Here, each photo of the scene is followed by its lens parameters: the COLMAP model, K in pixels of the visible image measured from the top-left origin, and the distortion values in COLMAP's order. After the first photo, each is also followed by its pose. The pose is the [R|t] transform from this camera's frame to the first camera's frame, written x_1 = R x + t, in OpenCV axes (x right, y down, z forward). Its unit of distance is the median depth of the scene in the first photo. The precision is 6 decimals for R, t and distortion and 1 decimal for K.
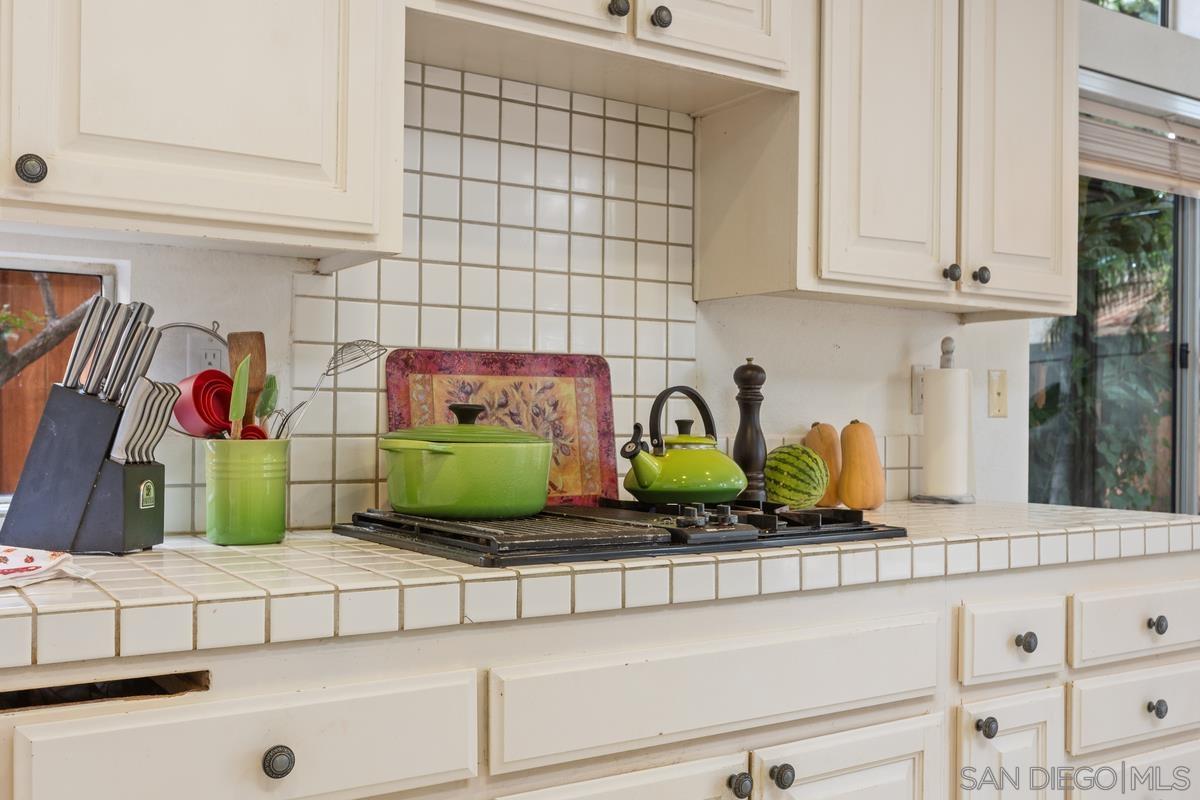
lens RADIAL K [[1128.2, 0, 636.1], [0, 1128.2, 403.7], [0, 0, 1]] dist [-0.002648, 0.000000]
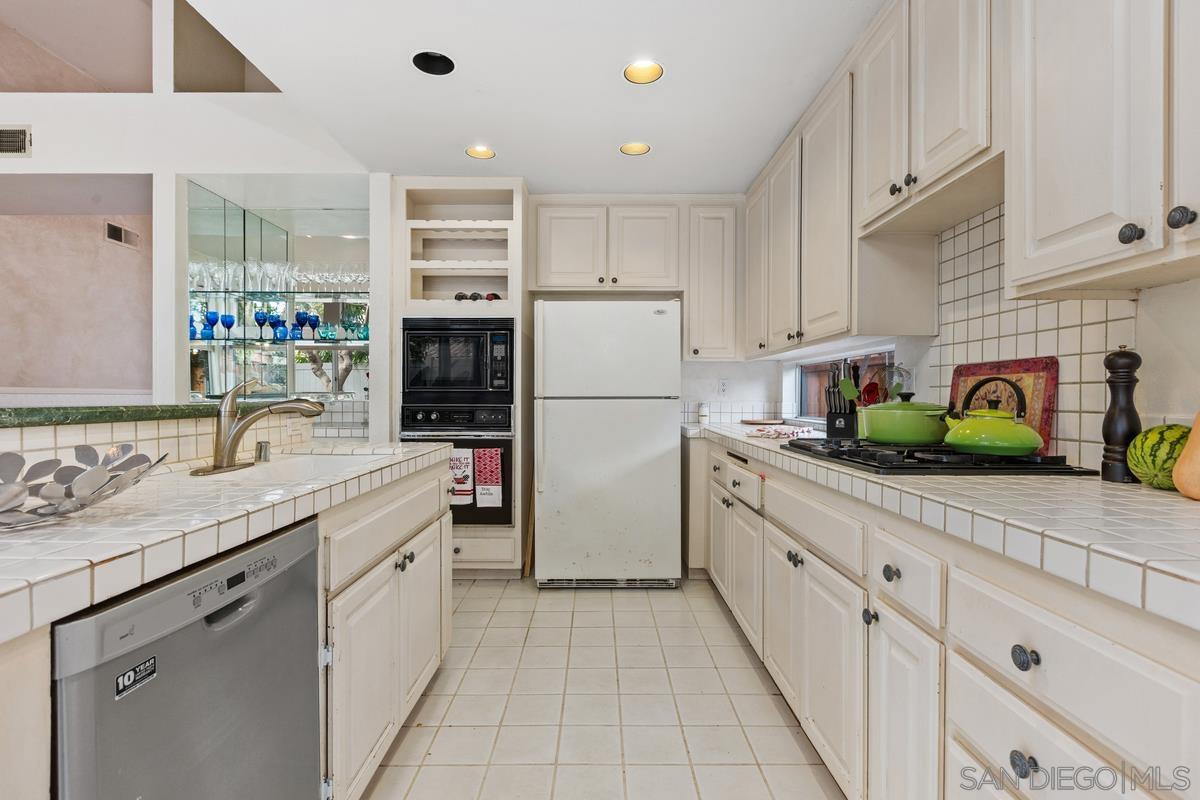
lens RADIAL K [[564.4, 0, 610.0], [0, 564.4, 398.9], [0, 0, 1]] dist [-0.001534, -0.001650]
pose [[-0.536950, -0.003884, -0.843605, 0.928199], [0.004976, 0.999957, -0.007771, 0.016034], [0.843600, -0.008370, -0.536907, 0.943632]]
